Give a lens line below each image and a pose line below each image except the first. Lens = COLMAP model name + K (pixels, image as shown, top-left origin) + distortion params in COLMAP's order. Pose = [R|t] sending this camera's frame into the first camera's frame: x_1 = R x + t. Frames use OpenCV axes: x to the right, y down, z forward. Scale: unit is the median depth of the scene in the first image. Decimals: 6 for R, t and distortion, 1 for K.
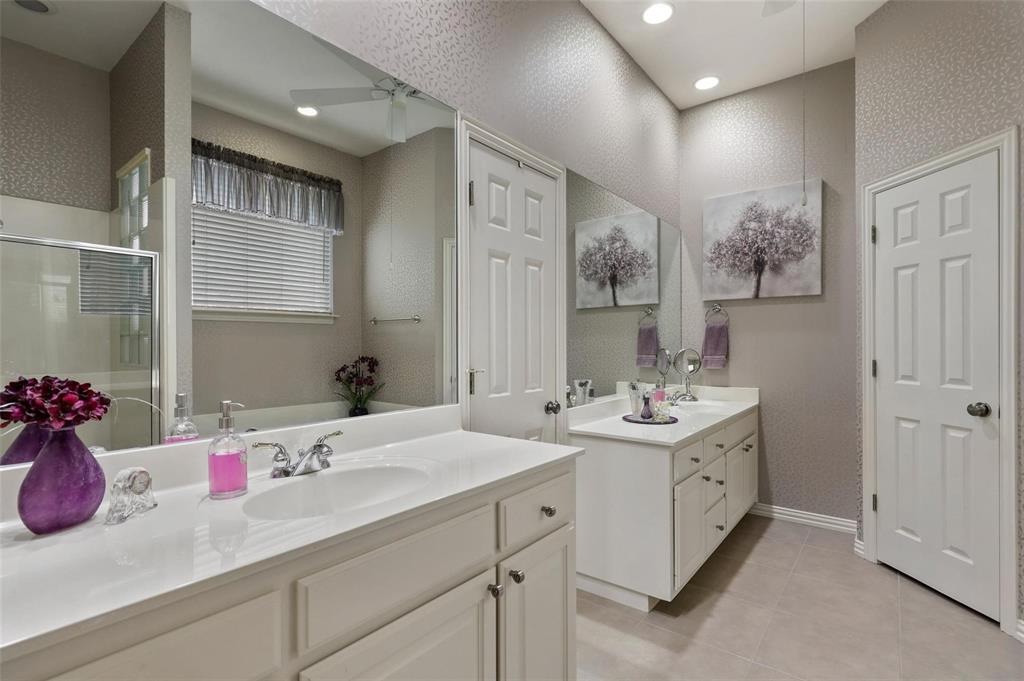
lens RADIAL K [[481.2, 0, 511.3], [0, 481.2, 343.4], [0, 0, 1]] dist [-0.005248, 0.001903]
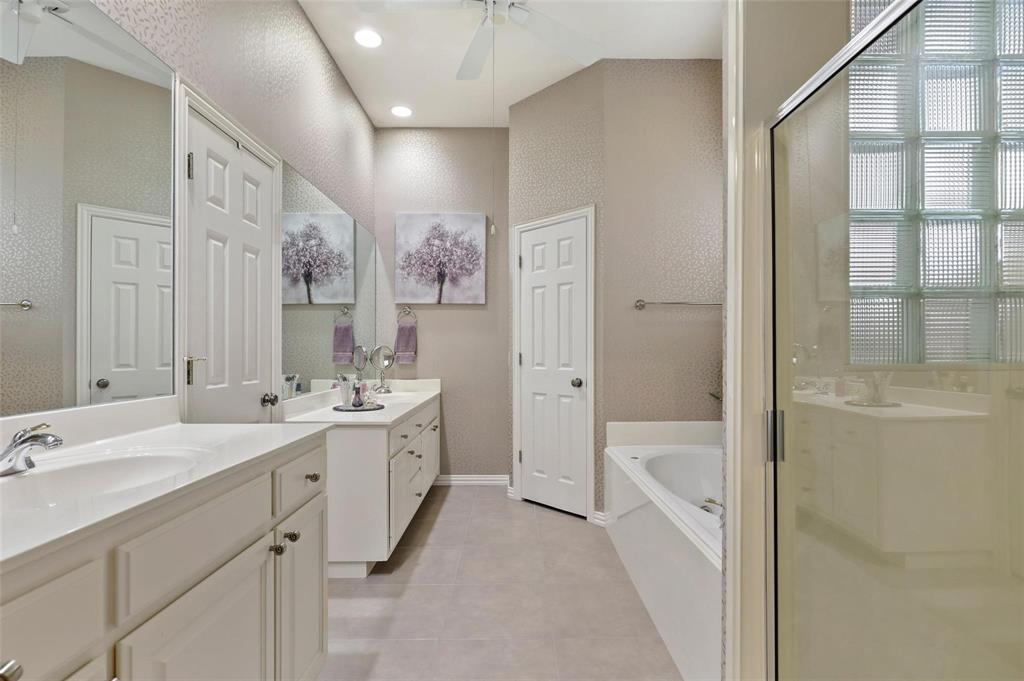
lens RADIAL K [[481.2, 0, 514.2], [0, 481.2, 344.2], [0, 0, 1]] dist [-0.005248, 0.001903]
pose [[0.783967, 0.010418, 0.620715, -0.127023], [-0.005117, 0.999934, -0.010320, 0.026740], [-0.620781, 0.004914, 0.783968, -0.077946]]
